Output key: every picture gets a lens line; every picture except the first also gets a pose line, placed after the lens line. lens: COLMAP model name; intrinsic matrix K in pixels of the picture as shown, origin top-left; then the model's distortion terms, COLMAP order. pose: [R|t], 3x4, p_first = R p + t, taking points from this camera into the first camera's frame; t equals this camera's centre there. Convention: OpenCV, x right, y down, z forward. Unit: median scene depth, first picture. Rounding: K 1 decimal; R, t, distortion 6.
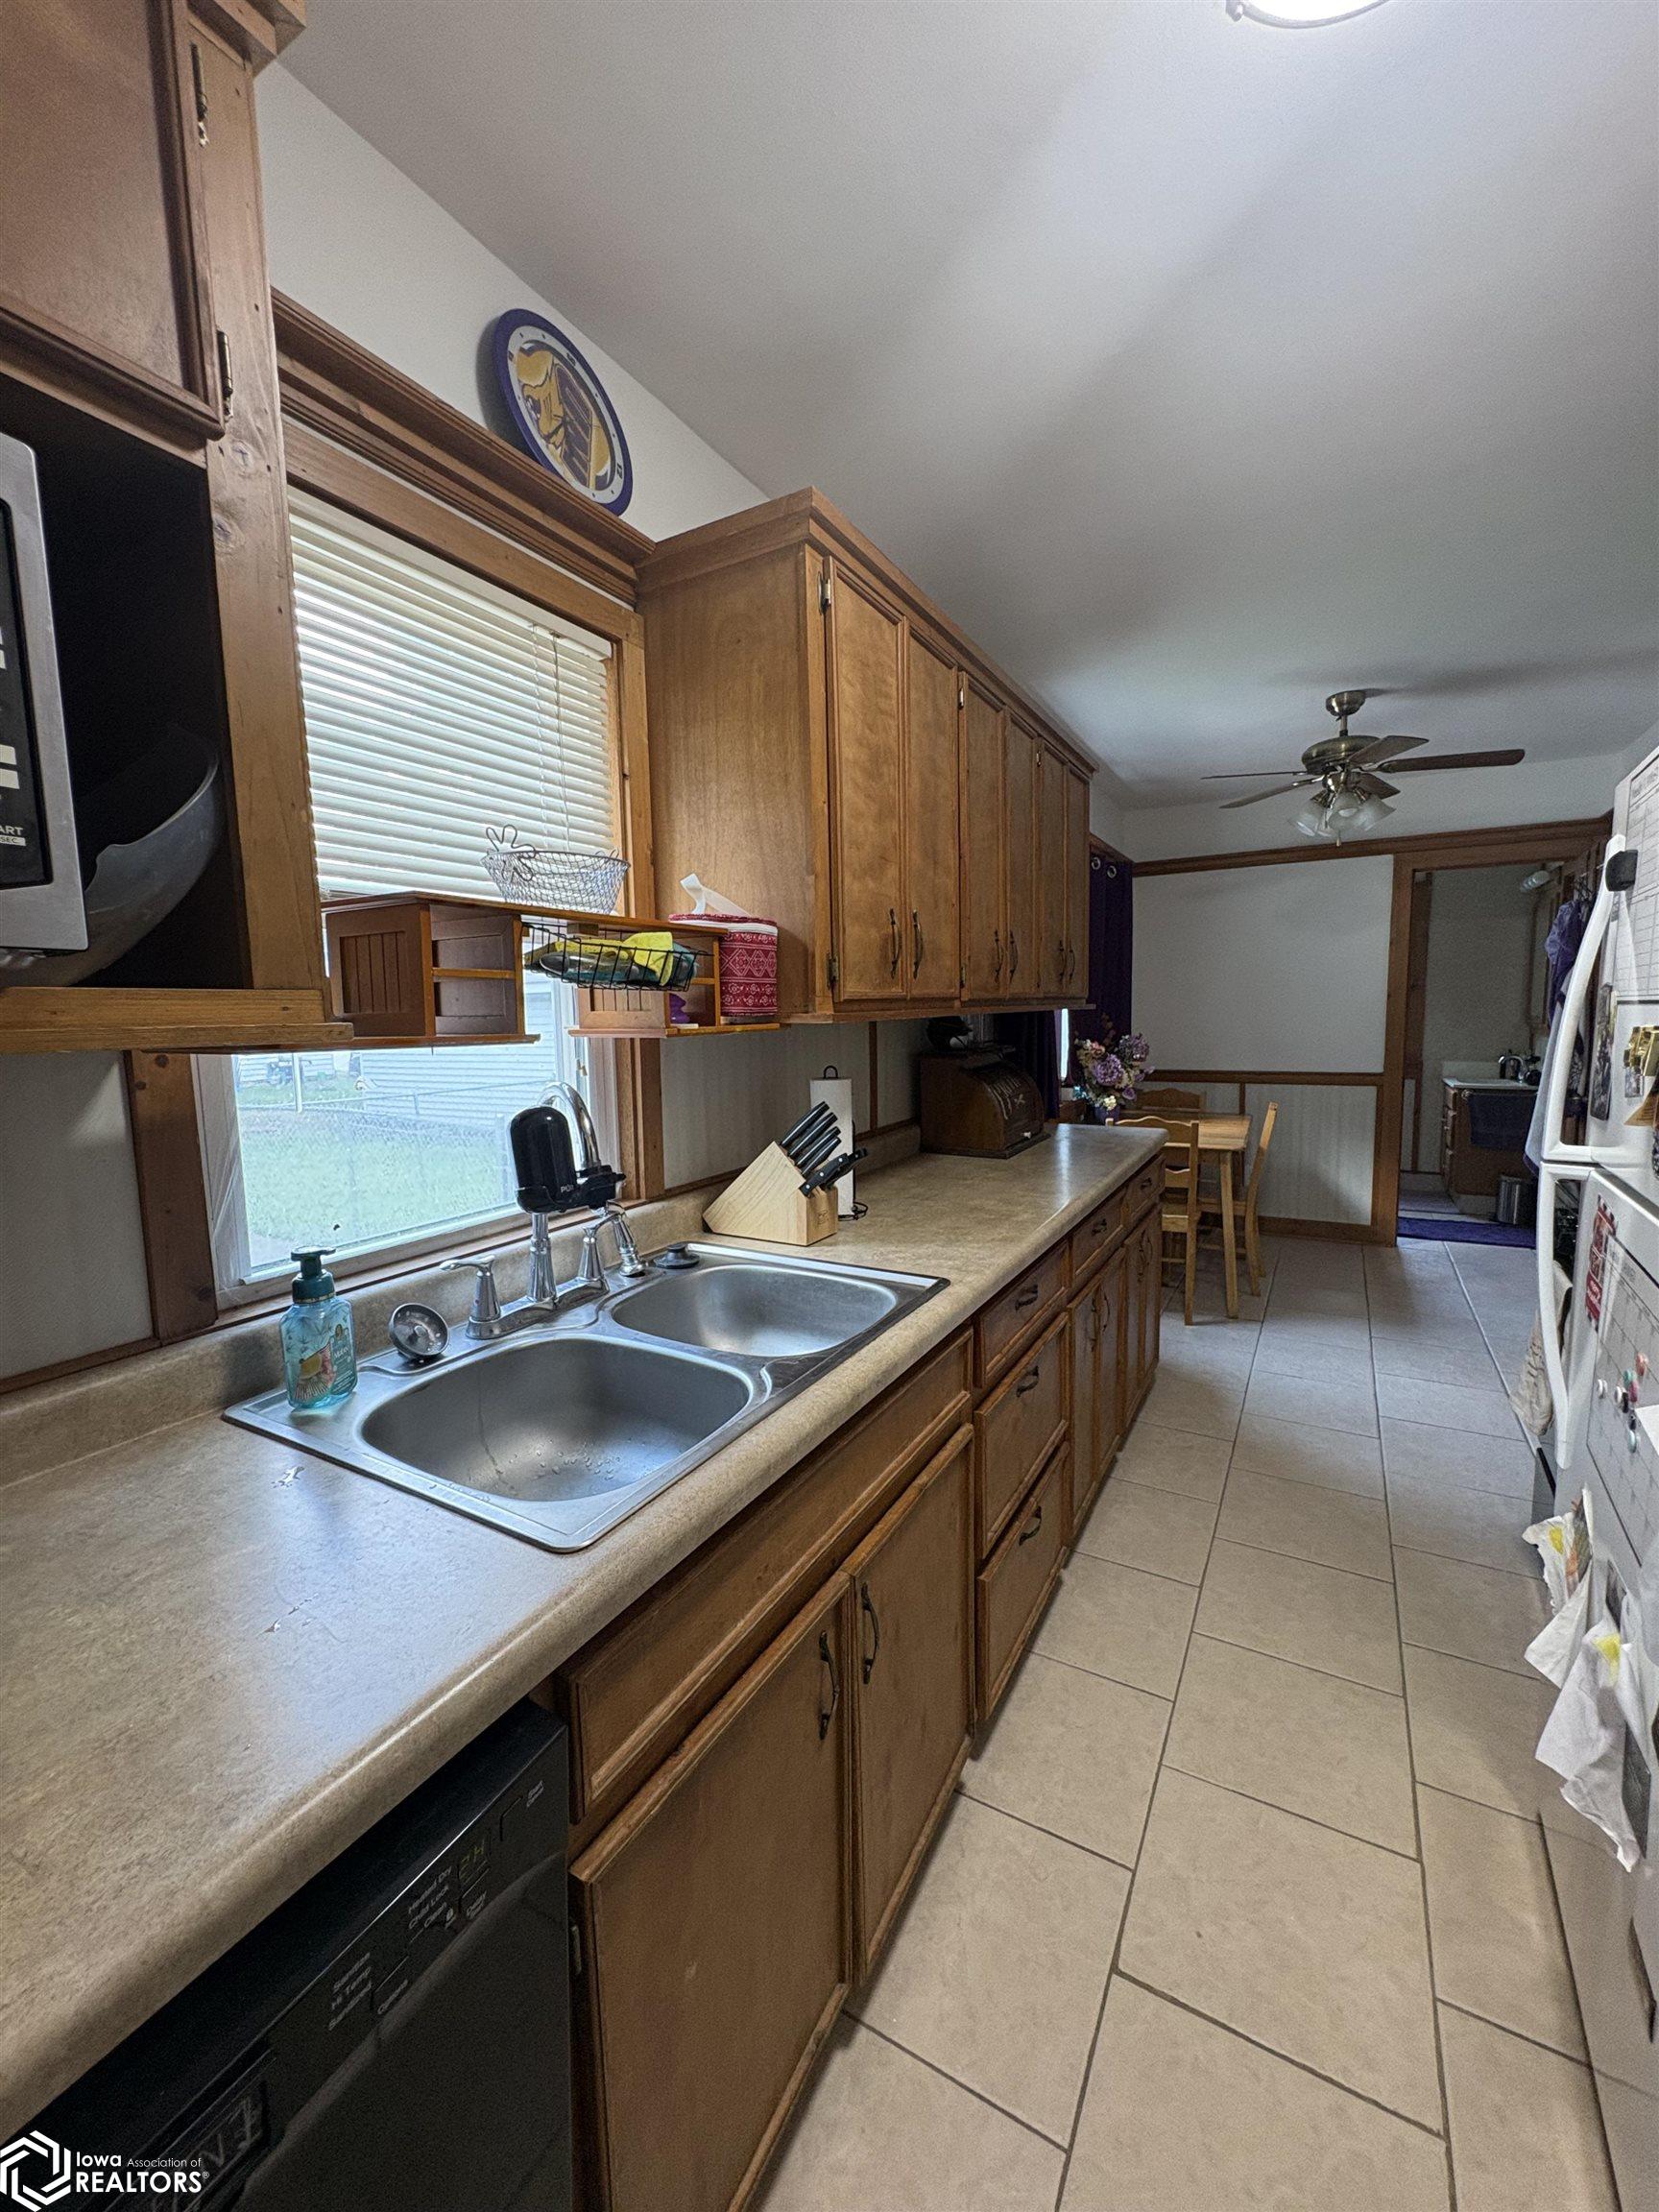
lens RADIAL K [[881.0, 0, 829.5], [0, 881.0, 1106.0], [0, 0, 1]] dist [-0.001322, 0.000341]
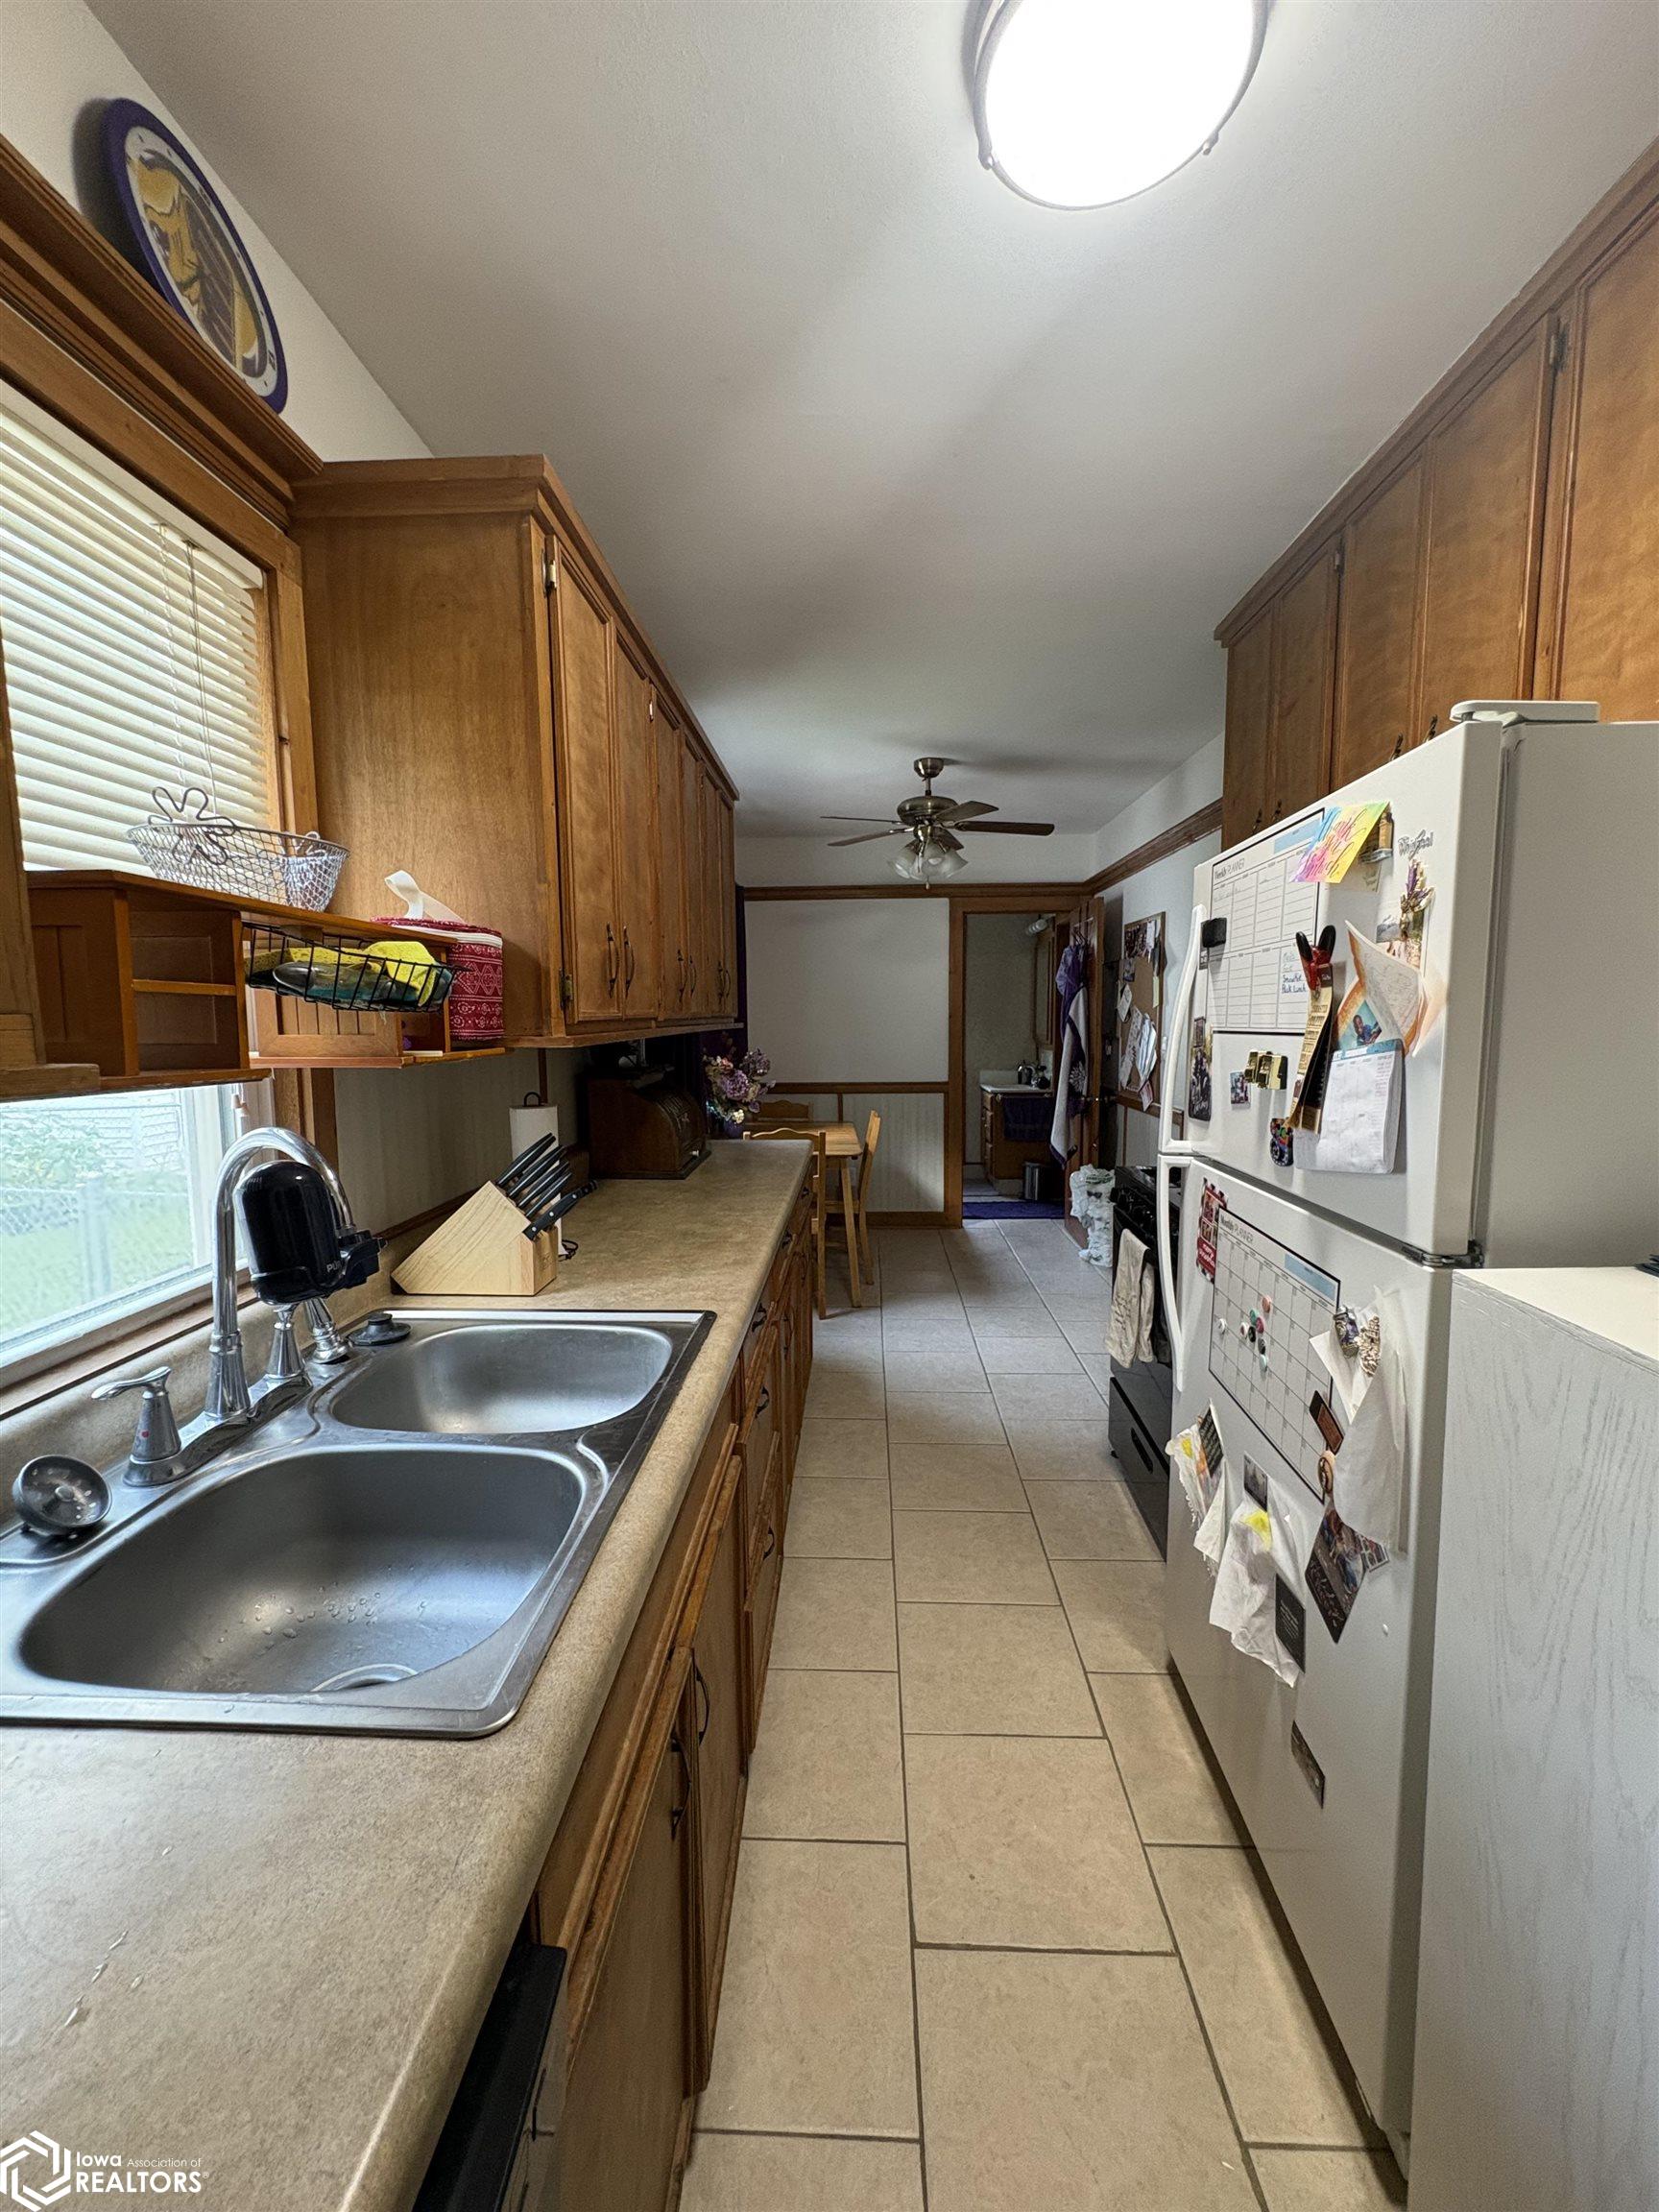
lens RADIAL K [[881.0, 0, 829.5], [0, 881.0, 1106.0], [0, 0, 1]] dist [-0.001322, 0.000341]
pose [[0.888077, -0.033747, 0.458454, -0.176343], [0.040519, 0.999167, -0.004940, -0.017926], [-0.457905, 0.022964, 0.888704, 0.069892]]
